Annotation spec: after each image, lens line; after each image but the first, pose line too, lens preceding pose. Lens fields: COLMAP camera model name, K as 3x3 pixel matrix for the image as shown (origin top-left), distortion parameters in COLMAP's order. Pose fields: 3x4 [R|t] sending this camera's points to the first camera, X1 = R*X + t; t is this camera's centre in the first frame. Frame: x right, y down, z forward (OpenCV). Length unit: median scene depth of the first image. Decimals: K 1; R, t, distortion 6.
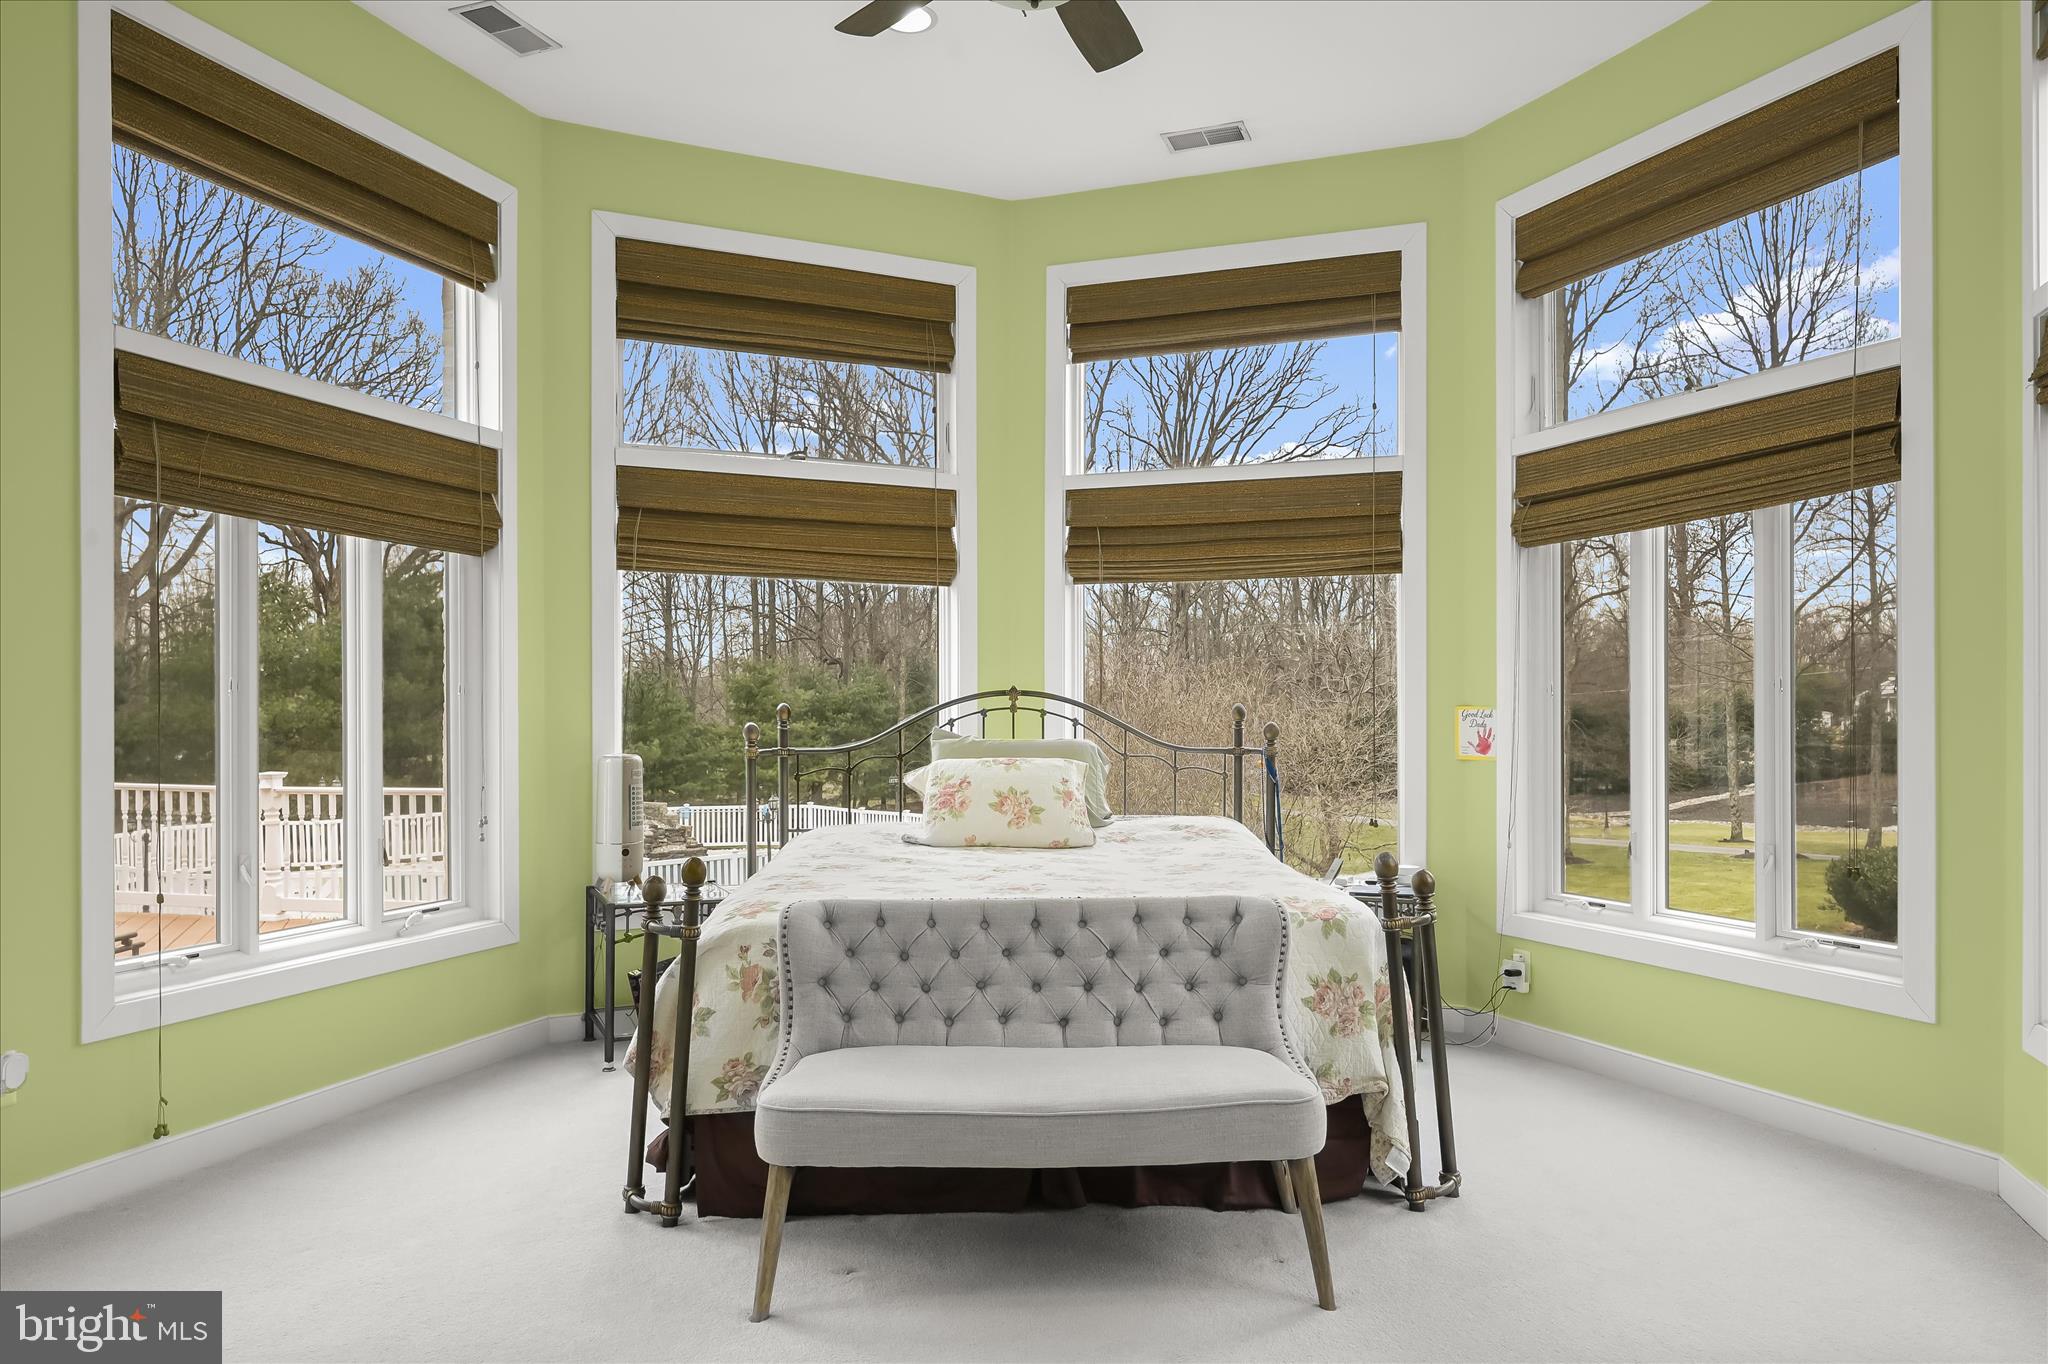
lens RADIAL K [[1274.7, 0, 1024.0], [0, 1274.7, 682.0], [0, 0, 1]] dist [-0.001588, -0.000372]
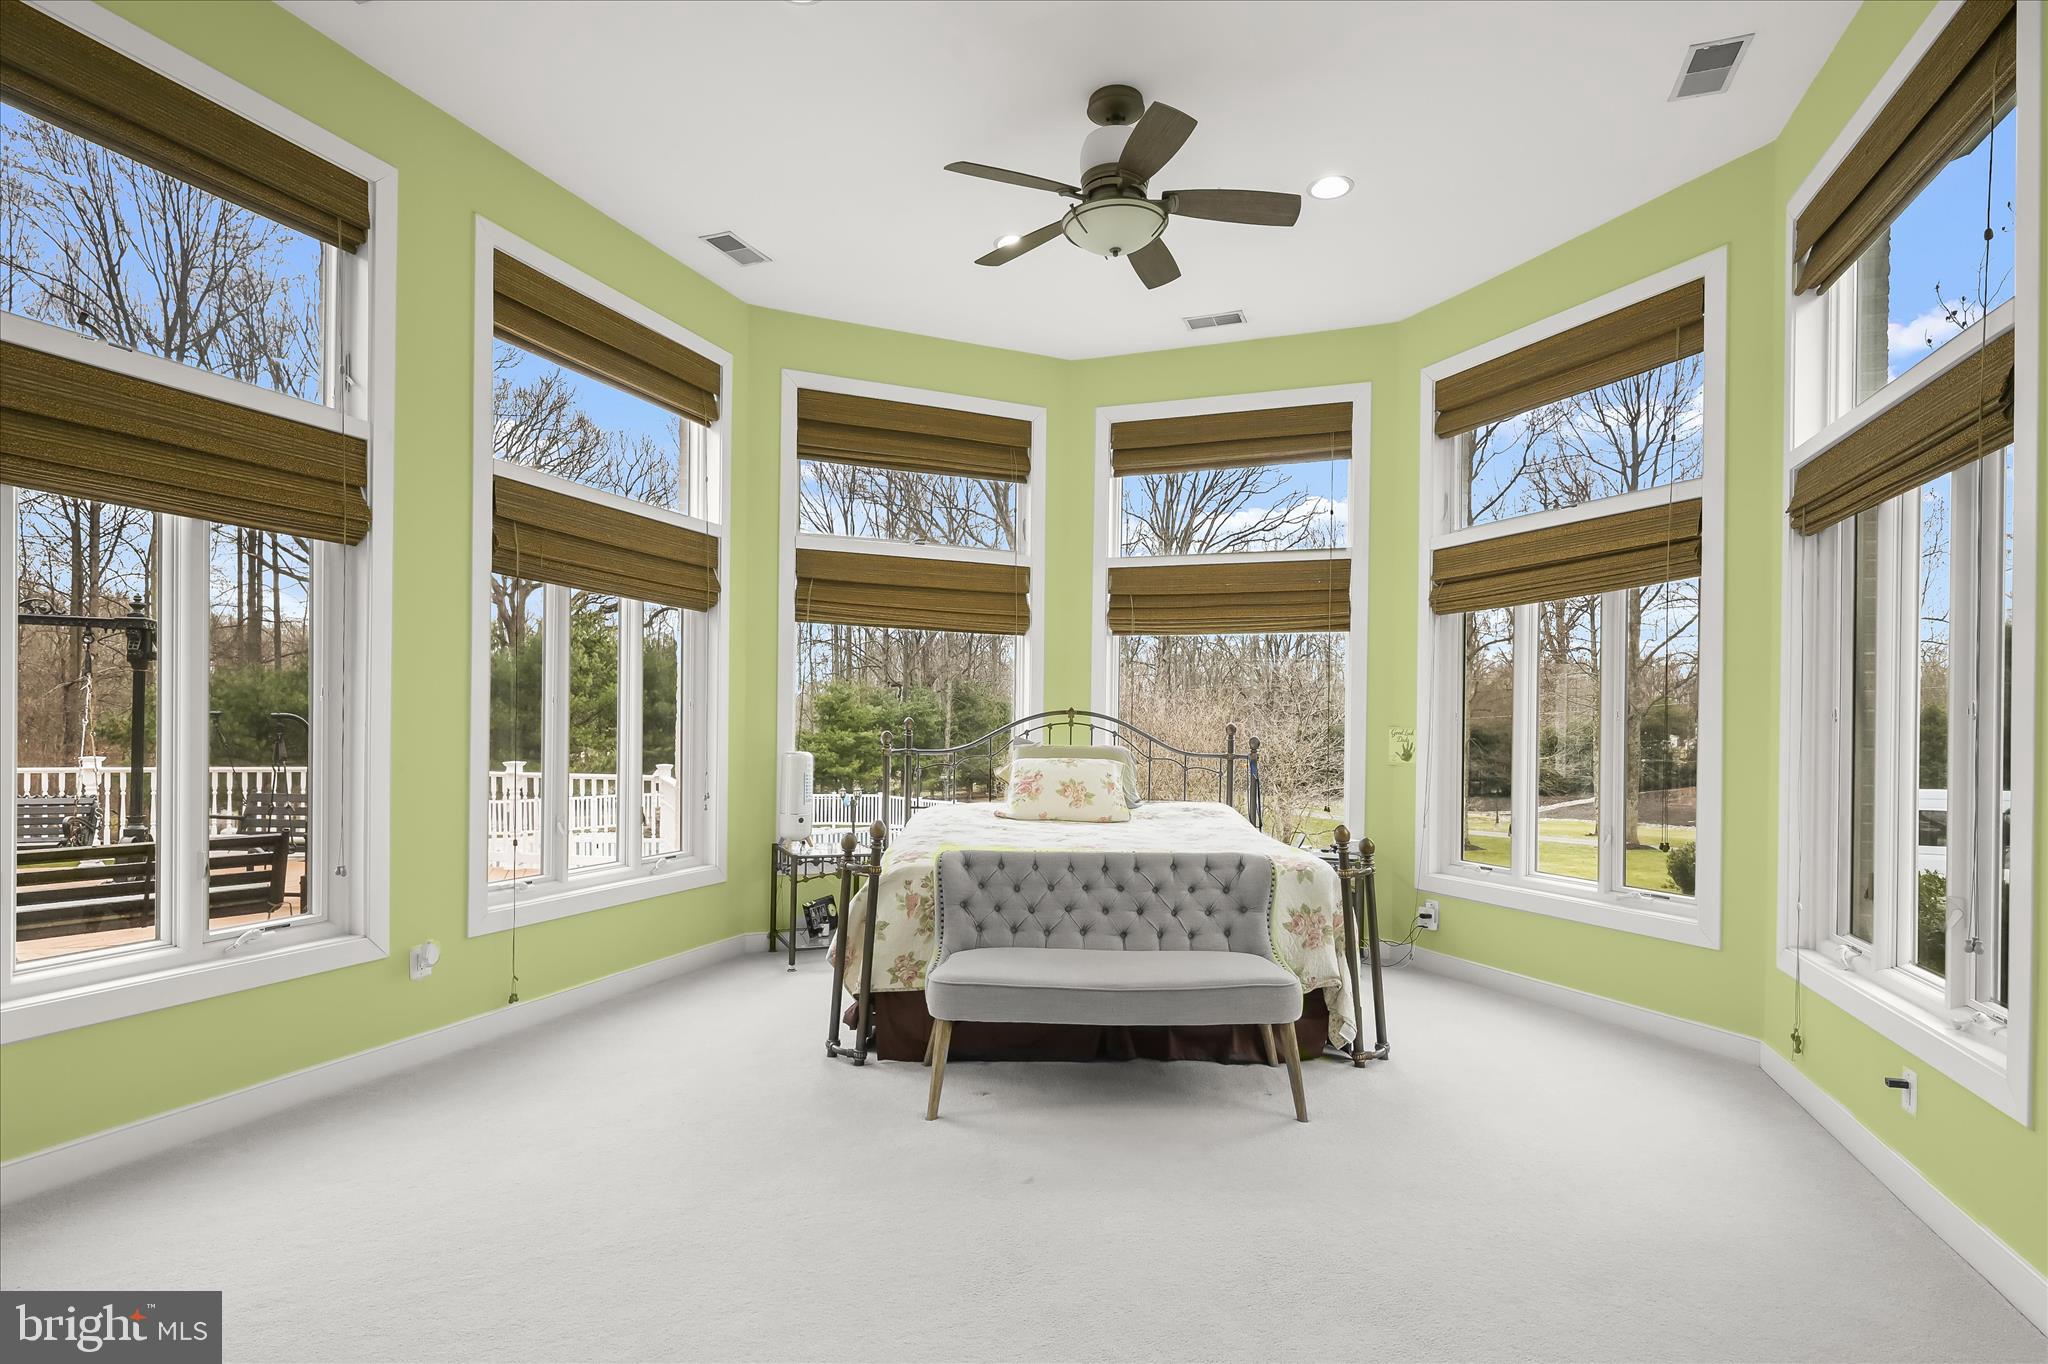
lens RADIAL K [[998.0, 0, 1020.6], [0, 998.0, 701.3], [0, 0, 1]] dist [0.000007, 0.000011]
pose [[0.999718, 0.015051, -0.018343, -0.049389], [-0.015064, 0.999886, -0.000589, -0.002734], [0.018332, 0.000865, 0.999832, -0.116748]]
